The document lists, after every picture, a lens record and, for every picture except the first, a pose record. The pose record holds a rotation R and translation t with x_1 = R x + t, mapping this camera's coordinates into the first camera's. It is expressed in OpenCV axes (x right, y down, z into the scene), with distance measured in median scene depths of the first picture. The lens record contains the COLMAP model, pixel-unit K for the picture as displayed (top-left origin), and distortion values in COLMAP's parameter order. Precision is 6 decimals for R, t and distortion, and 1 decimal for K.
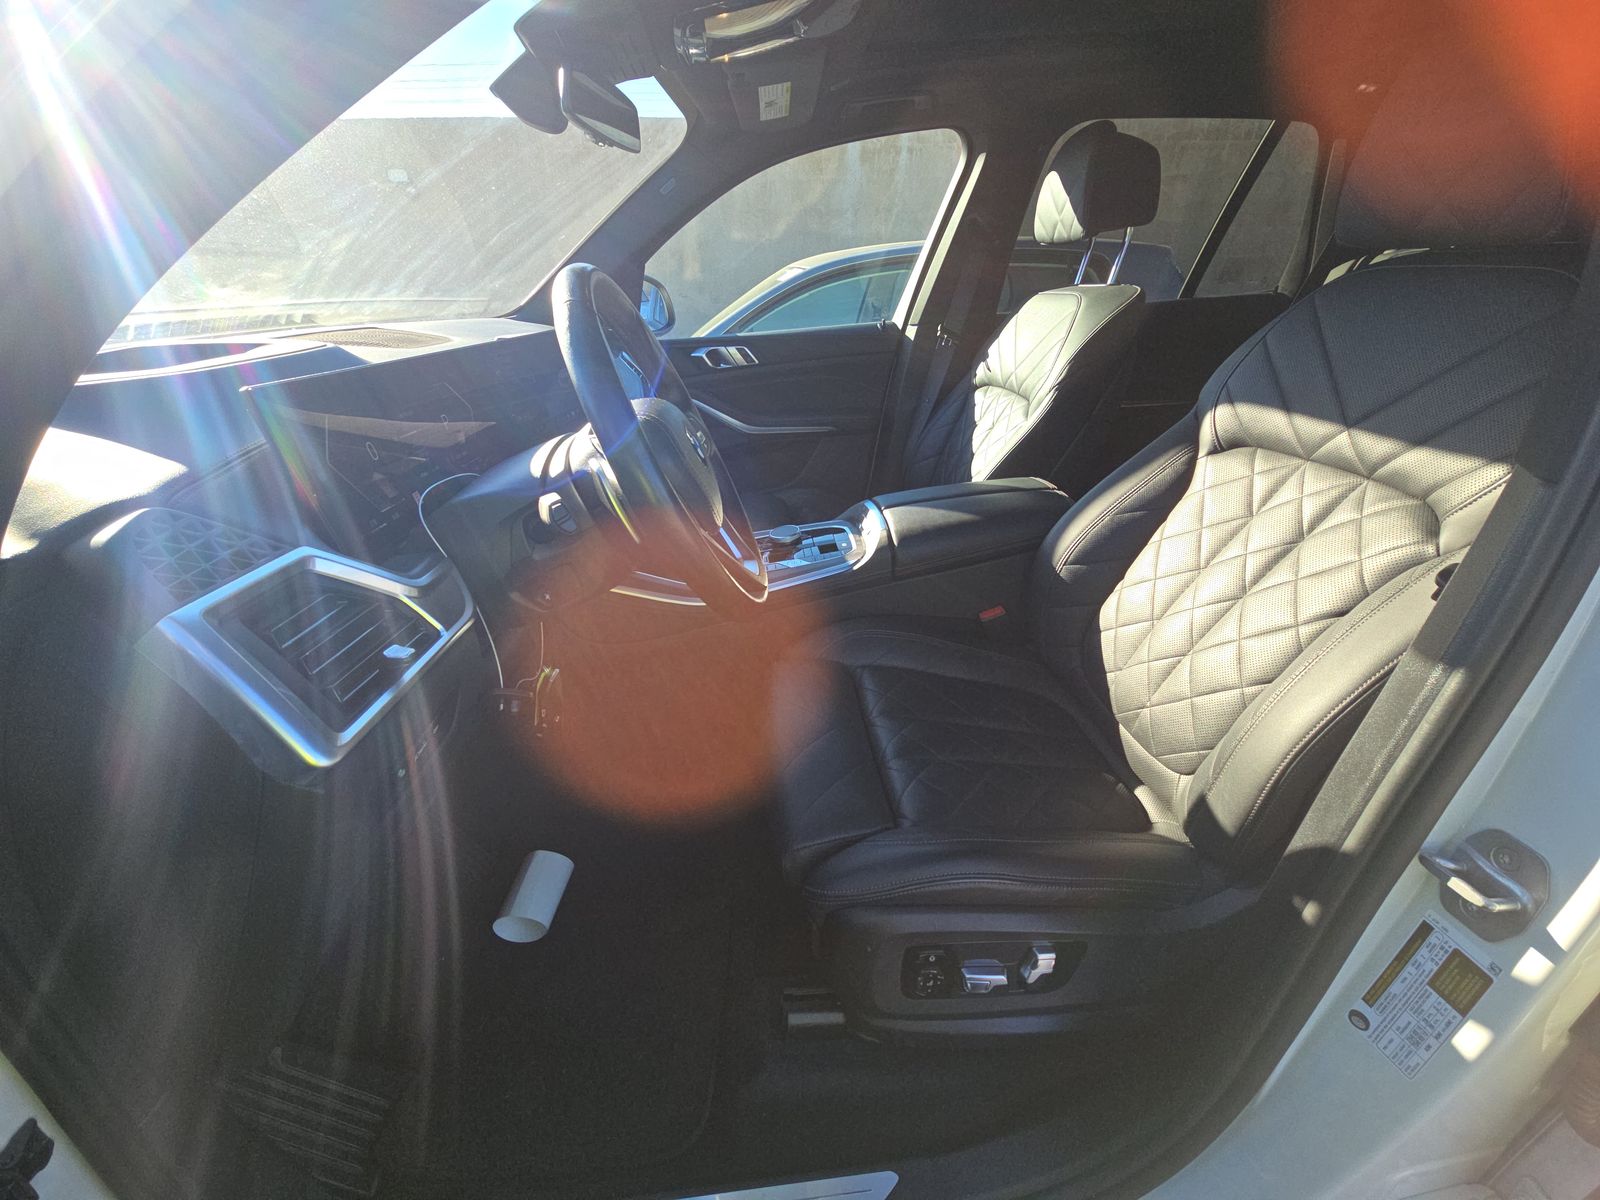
lens RADIAL K [[649.2, 0, 809.1], [0, 649.2, 592.6], [0, 0, 1]] dist [0.019476, -0.014127]
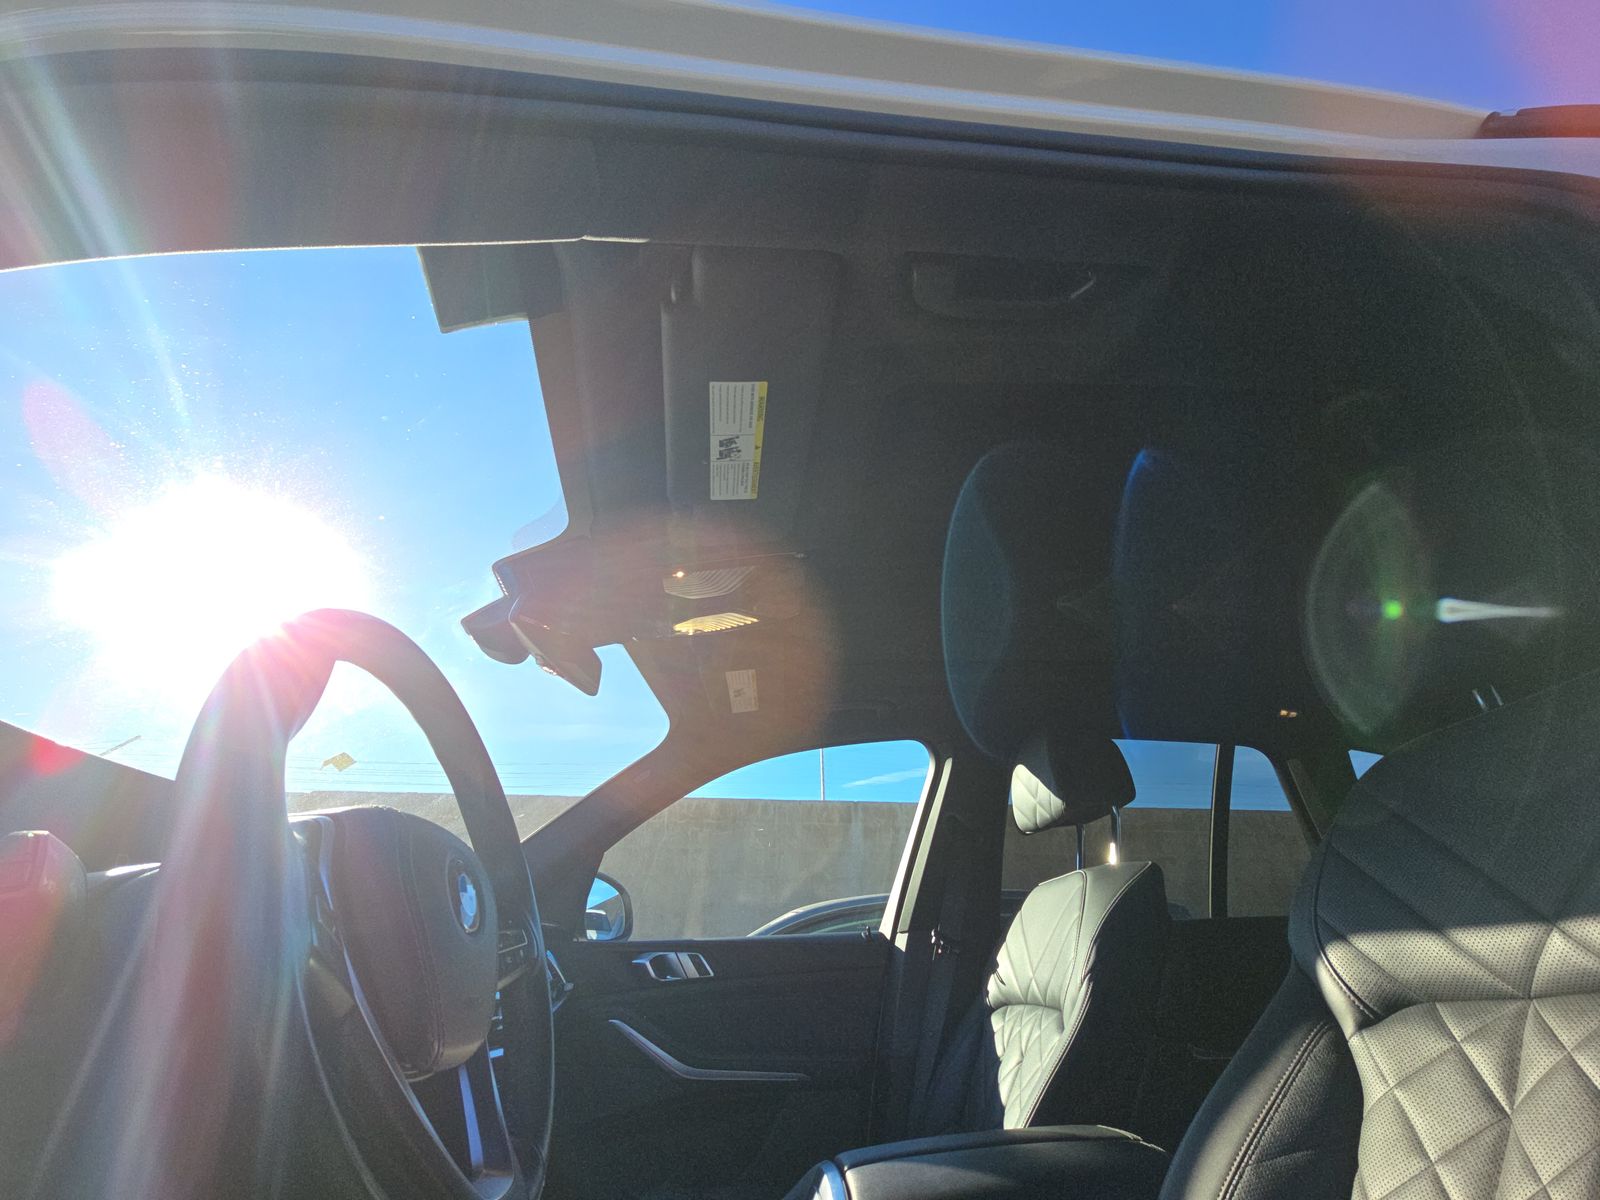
lens RADIAL K [[649.2, 0, 809.1], [0, 649.2, 592.6], [0, 0, 1]] dist [0.019476, -0.014127]
pose [[0.999678, 0.009460, -0.023551, 0.060763], [-0.024706, 0.575097, -0.817712, 0.033635], [0.005808, 0.818030, 0.575146, 0.172552]]
